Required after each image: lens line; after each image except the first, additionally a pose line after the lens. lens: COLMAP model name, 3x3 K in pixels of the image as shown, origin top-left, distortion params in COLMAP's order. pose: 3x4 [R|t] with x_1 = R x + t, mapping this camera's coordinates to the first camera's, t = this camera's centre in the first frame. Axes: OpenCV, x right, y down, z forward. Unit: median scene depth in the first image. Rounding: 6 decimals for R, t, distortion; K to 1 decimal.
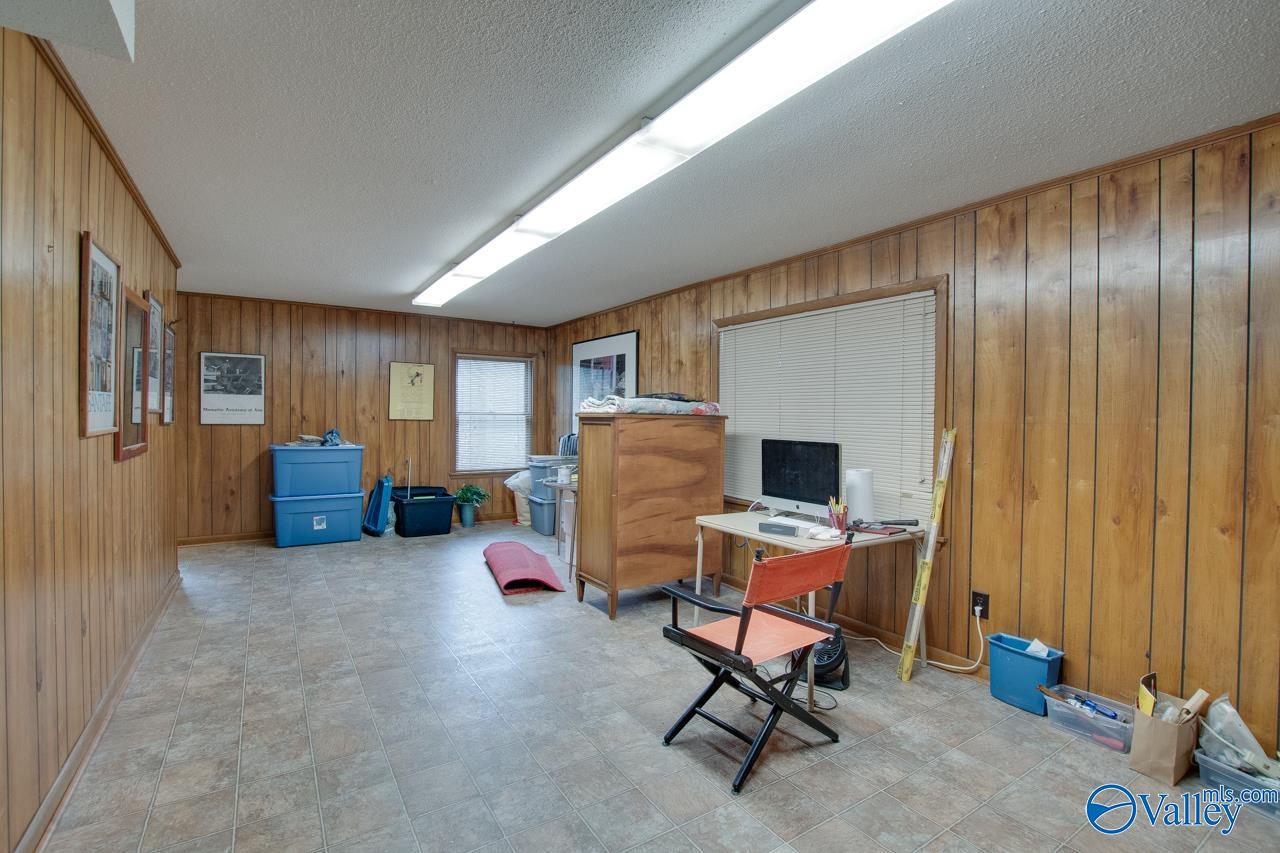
lens RADIAL K [[575.1, 0, 640.0], [0, 575.1, 426.5], [0, 0, 1]] dist [-0.000994, -0.000124]
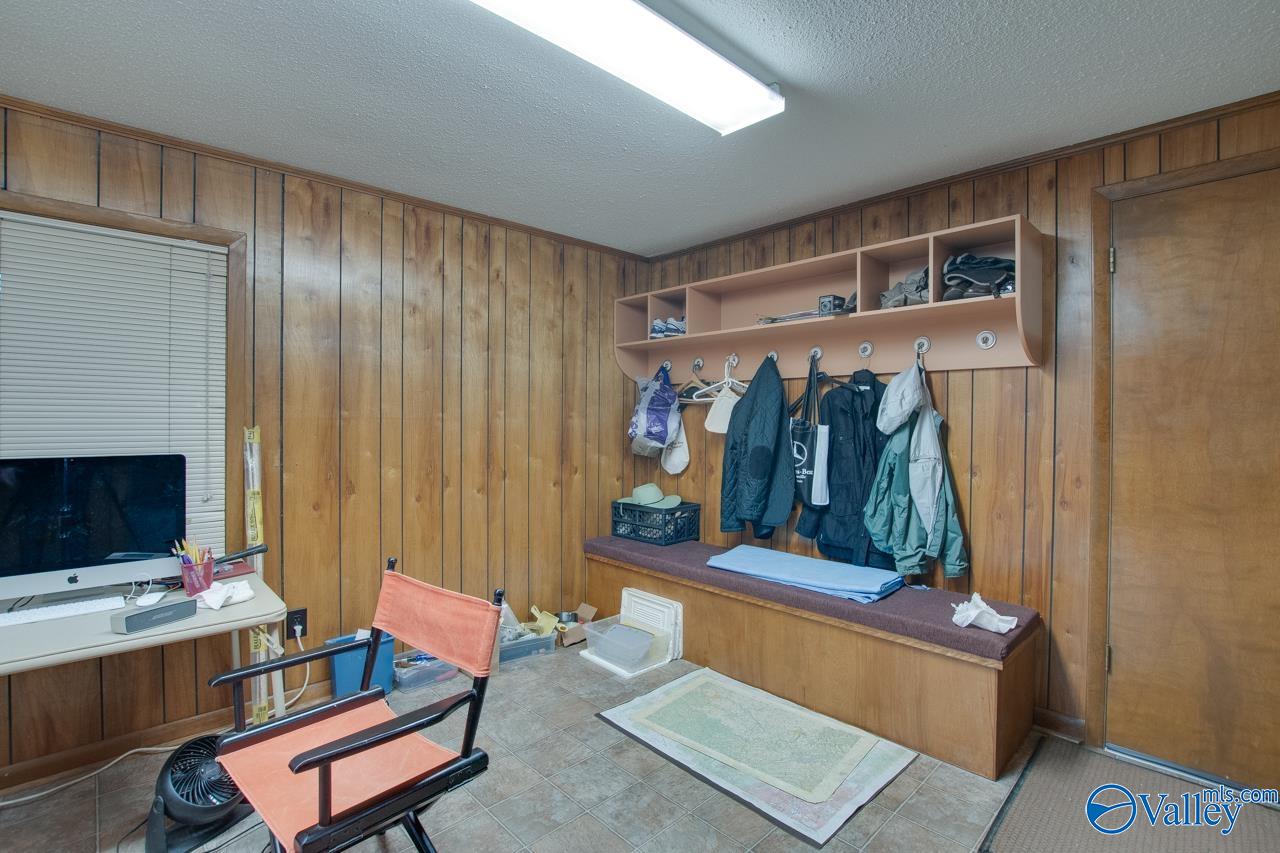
lens RADIAL K [[592.5, 0, 640.0], [0, 592.5, 426.5], [0, 0, 1]] dist [-0.033114, -0.000234]
pose [[-0.175471, -0.029441, 0.984044, -0.404706], [0.008934, 0.999464, 0.031495, -0.019387], [-0.984444, 0.014317, -0.175114, 0.666697]]
